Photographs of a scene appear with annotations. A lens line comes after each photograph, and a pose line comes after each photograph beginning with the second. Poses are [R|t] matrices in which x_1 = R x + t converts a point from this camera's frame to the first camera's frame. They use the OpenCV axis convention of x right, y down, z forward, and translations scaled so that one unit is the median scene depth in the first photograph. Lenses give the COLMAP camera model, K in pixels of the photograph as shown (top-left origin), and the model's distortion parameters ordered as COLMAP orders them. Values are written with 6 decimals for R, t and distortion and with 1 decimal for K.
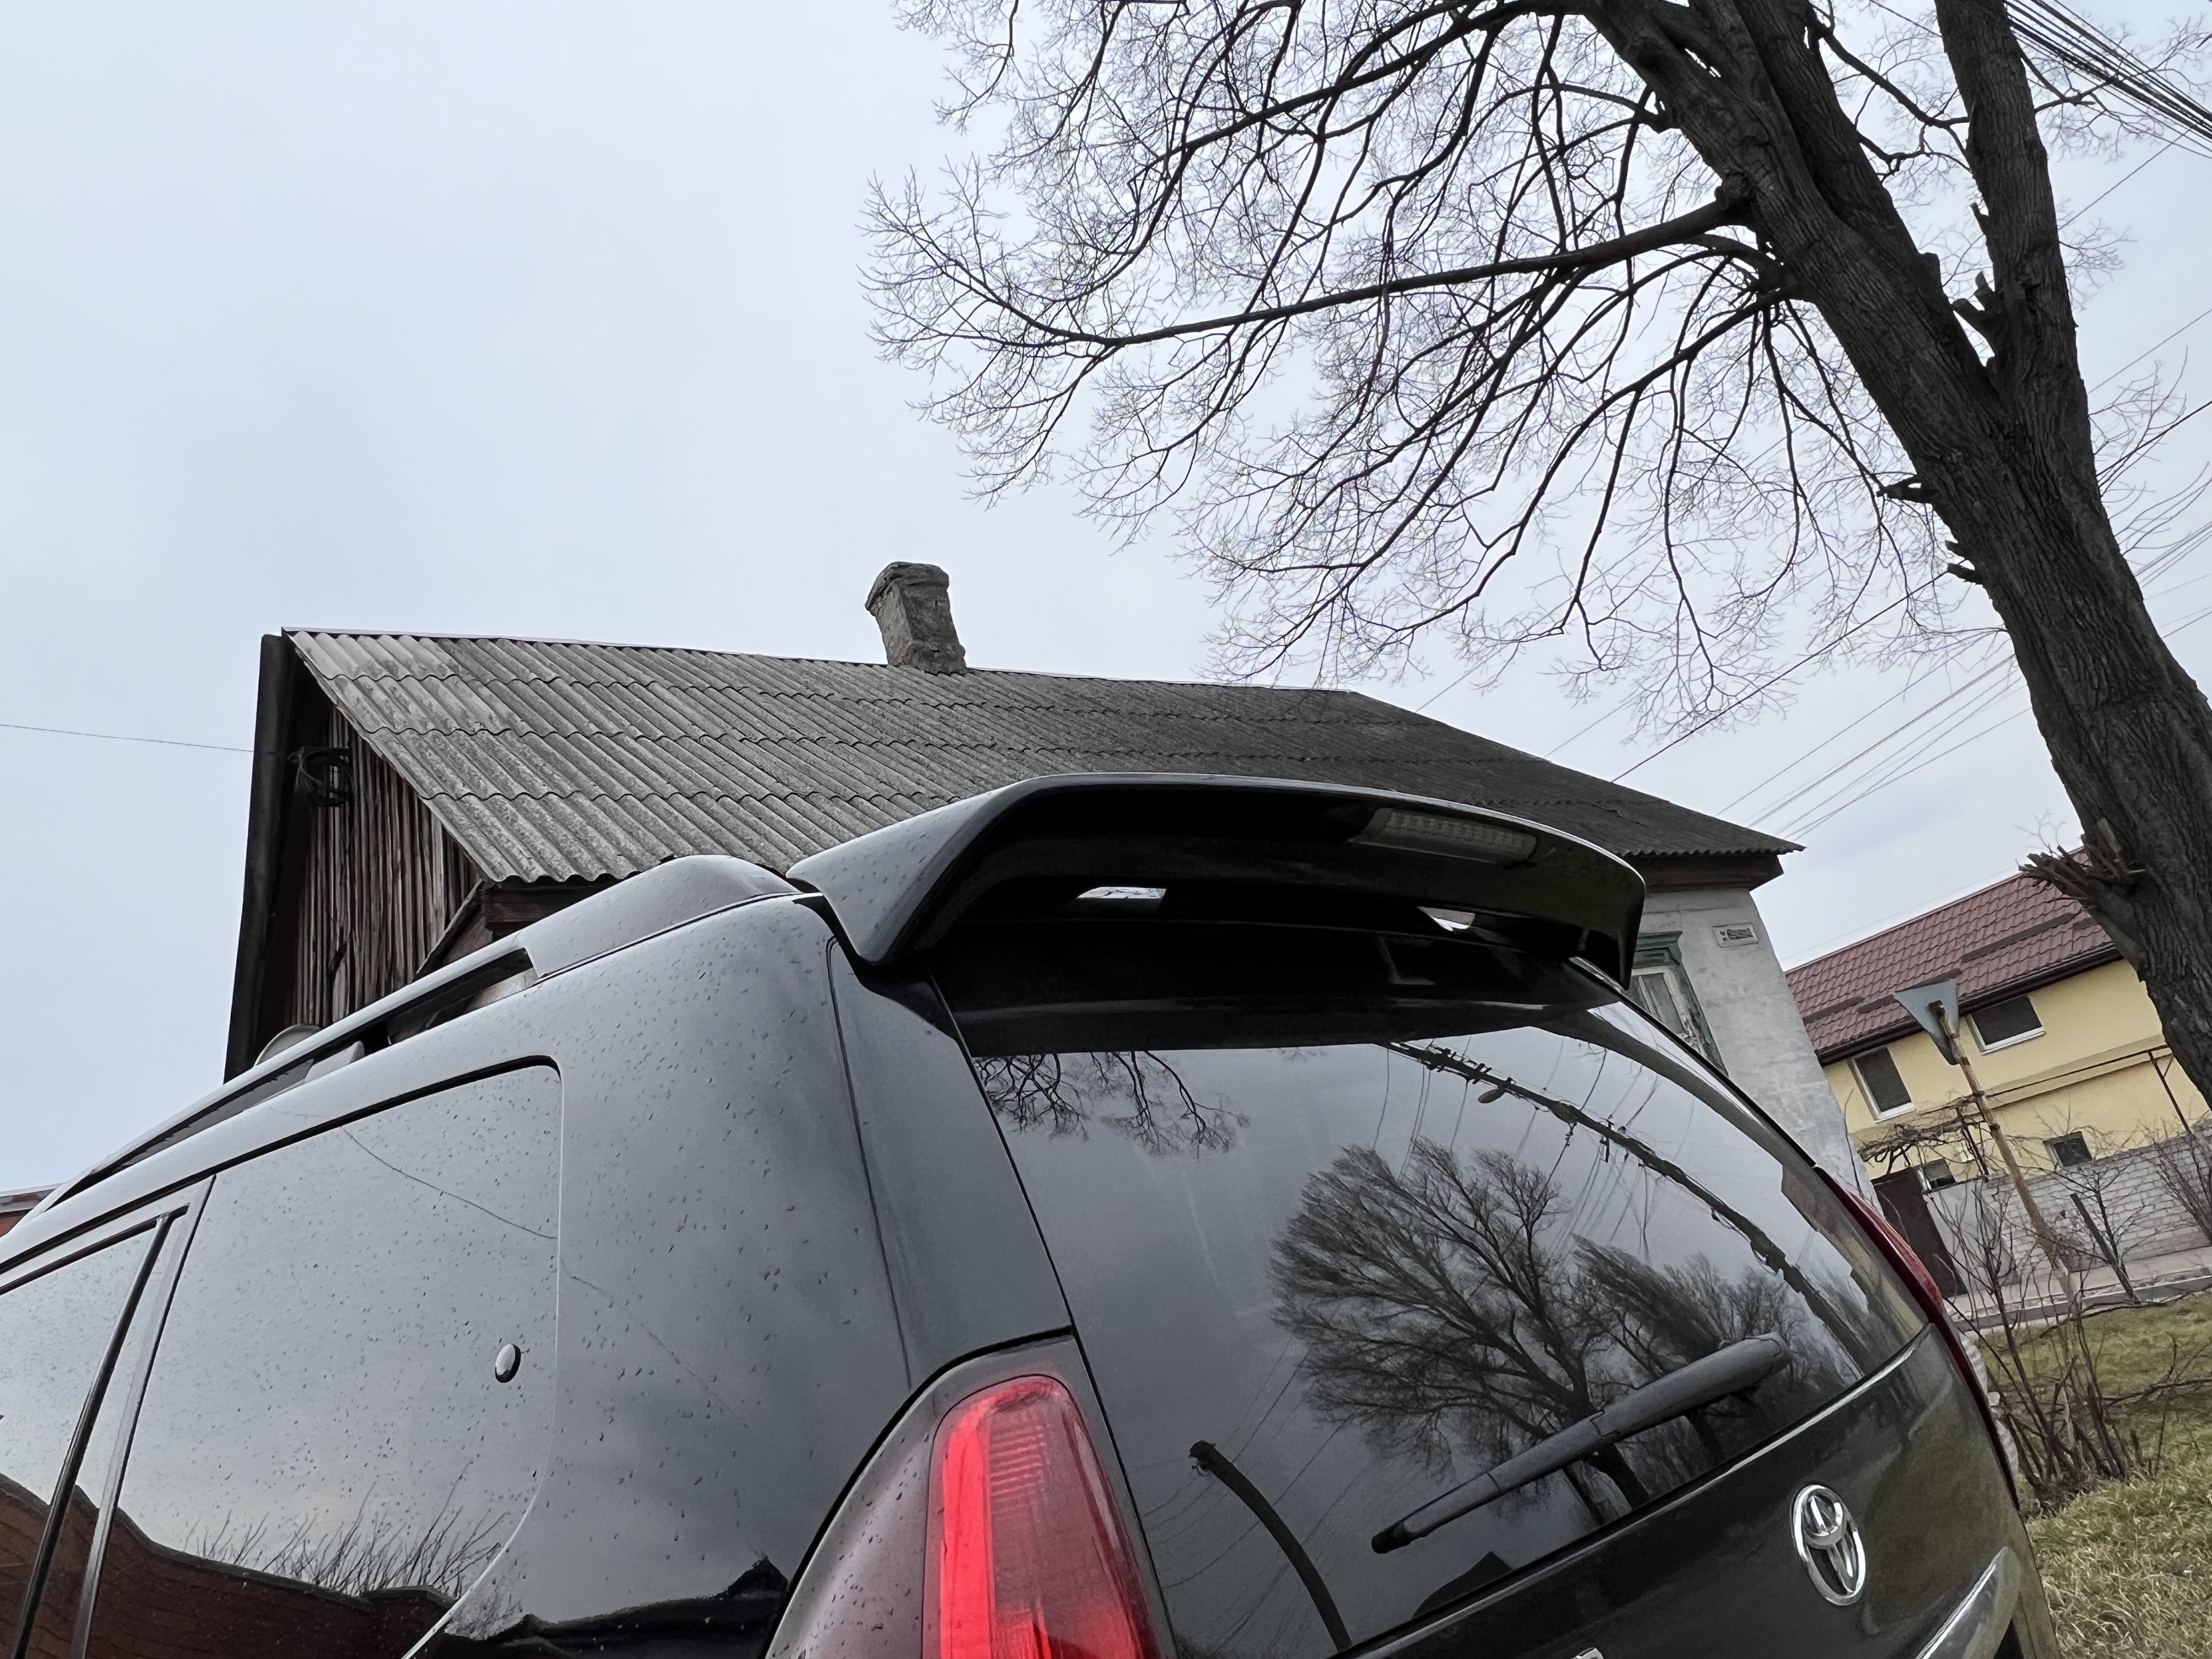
lens RADIAL K [[1570.4, 0, 1094.3], [0, 1570.4, 838.8], [0, 0, 1]] dist [-0.006155, -0.007306]
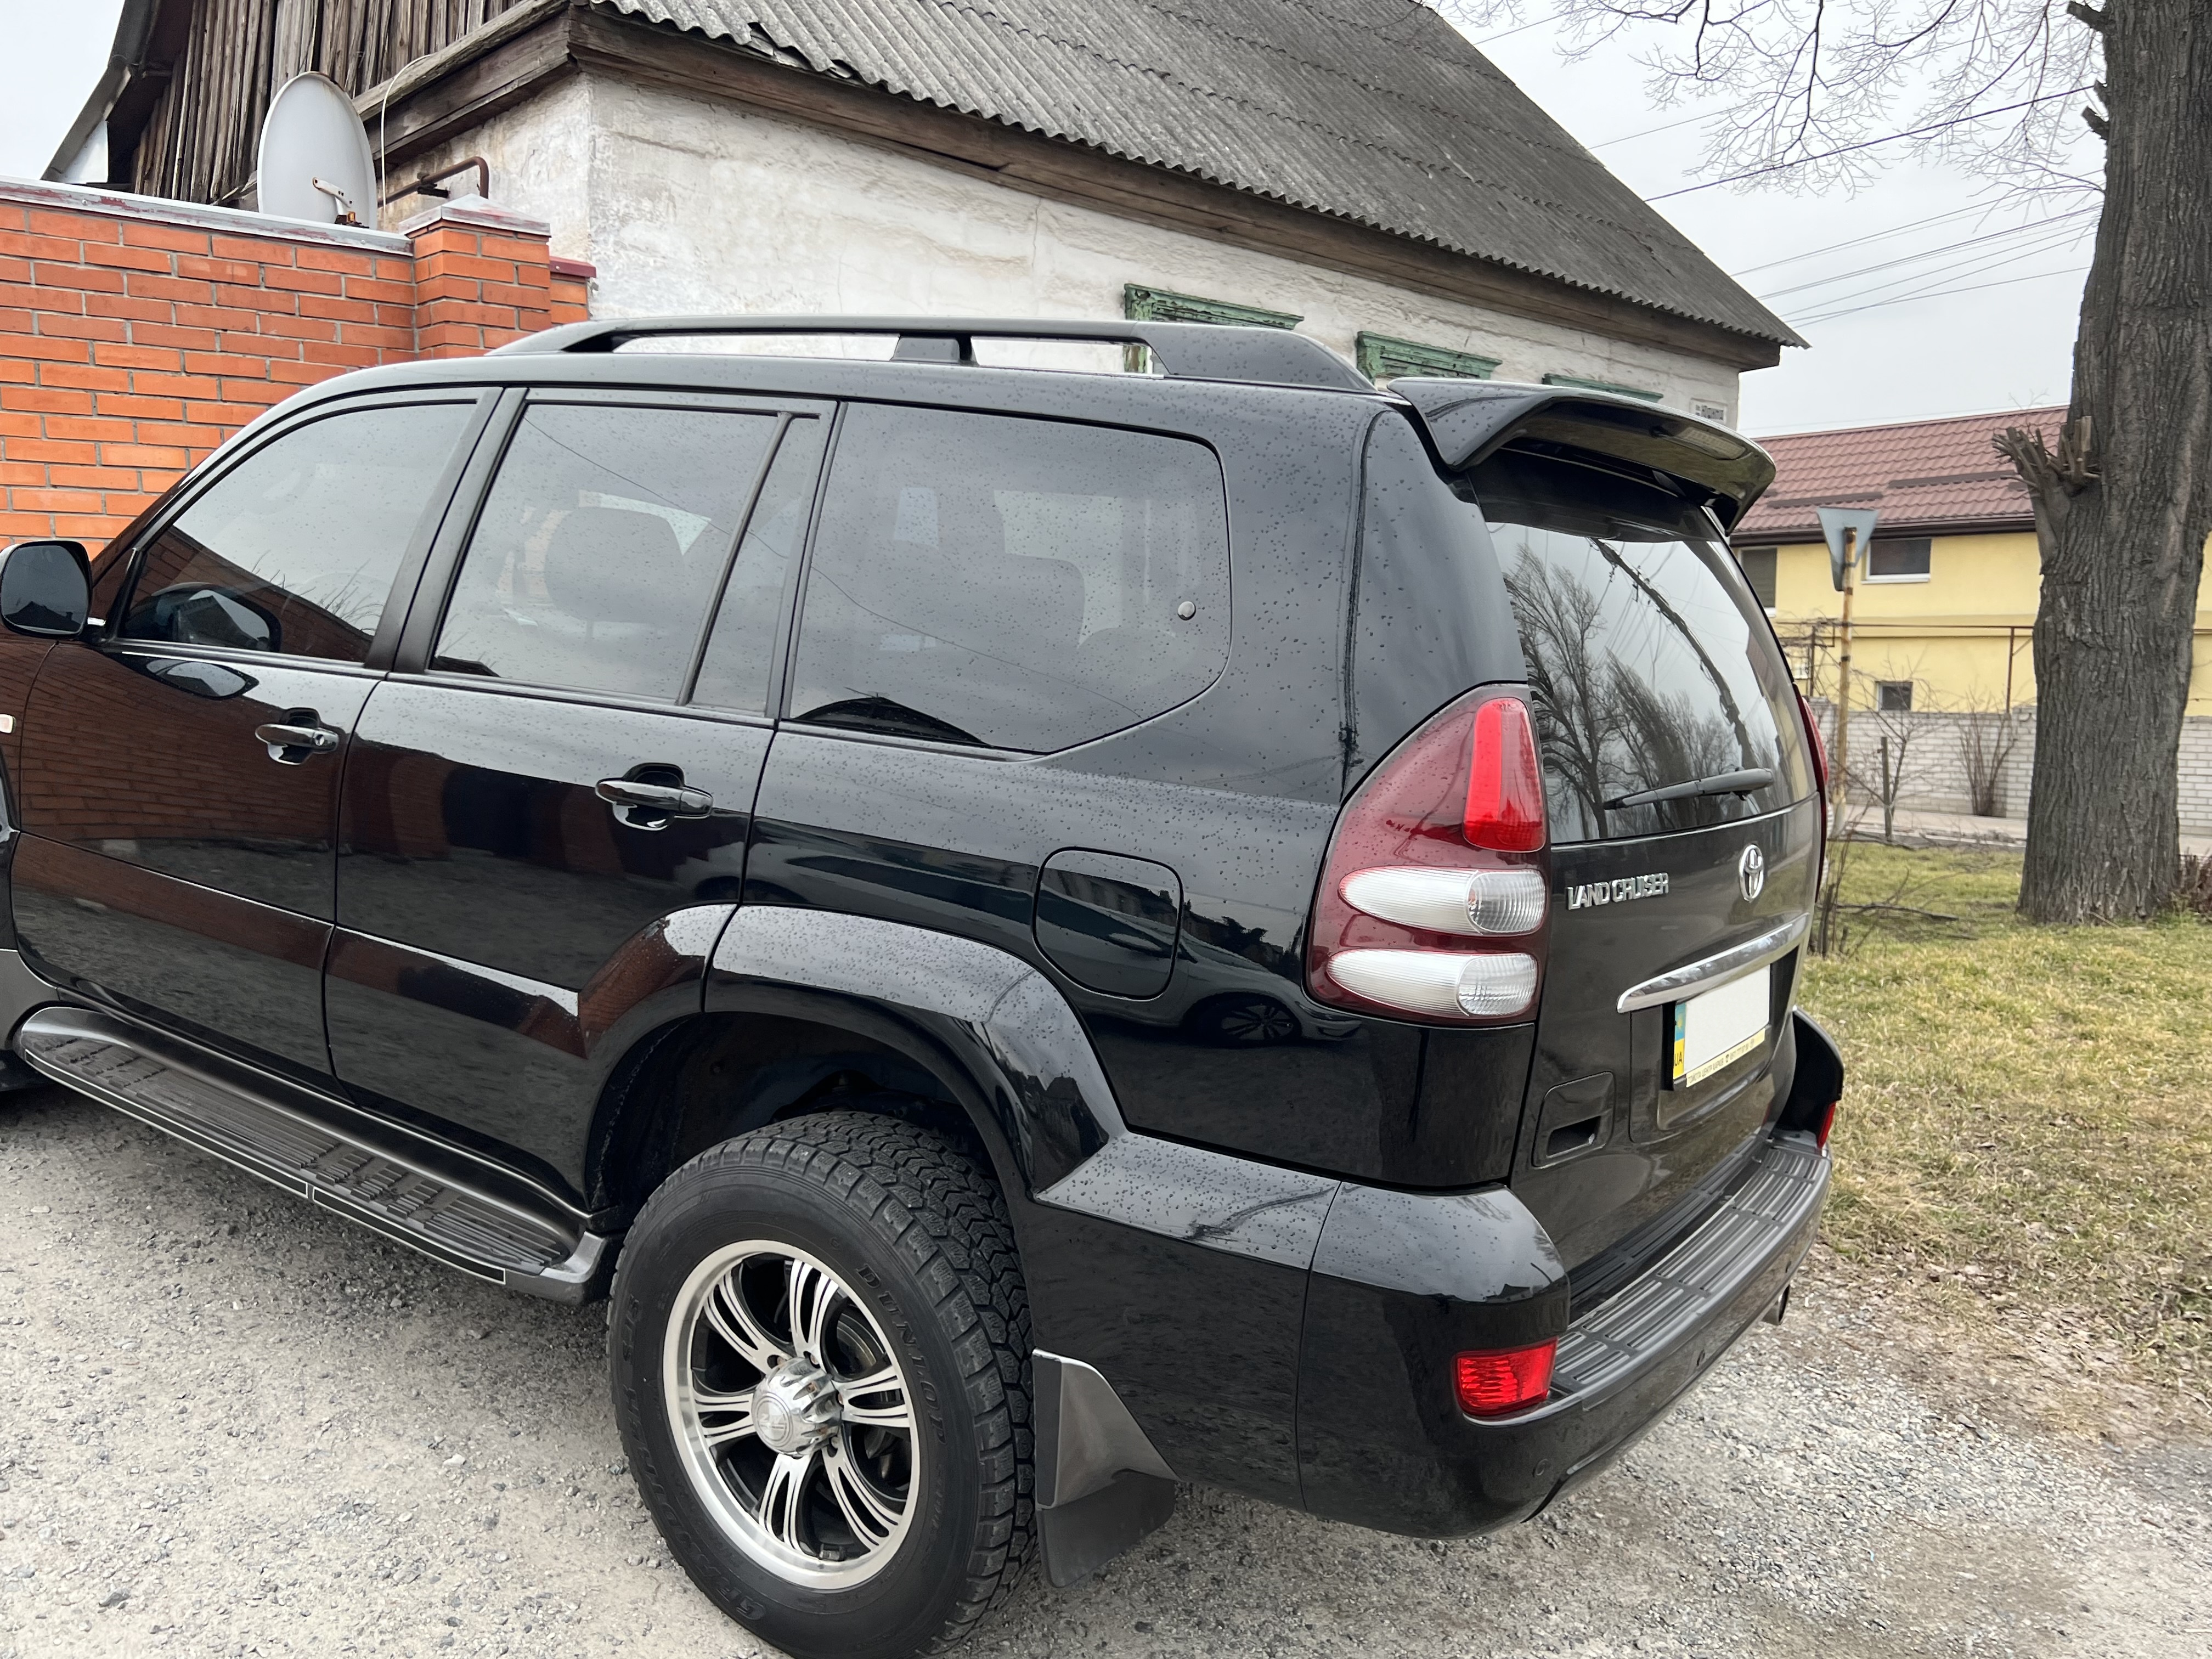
lens RADIAL K [[1784.4, 0, 1091.4], [0, 1784.4, 832.5], [0, 0, 1]] dist [0.011838, -0.004196]
pose [[0.952970, 0.253044, 0.166786, -0.078366], [-0.299121, 0.873824, 0.383351, -0.020632], [-0.048738, -0.415211, 0.908419, -0.111230]]
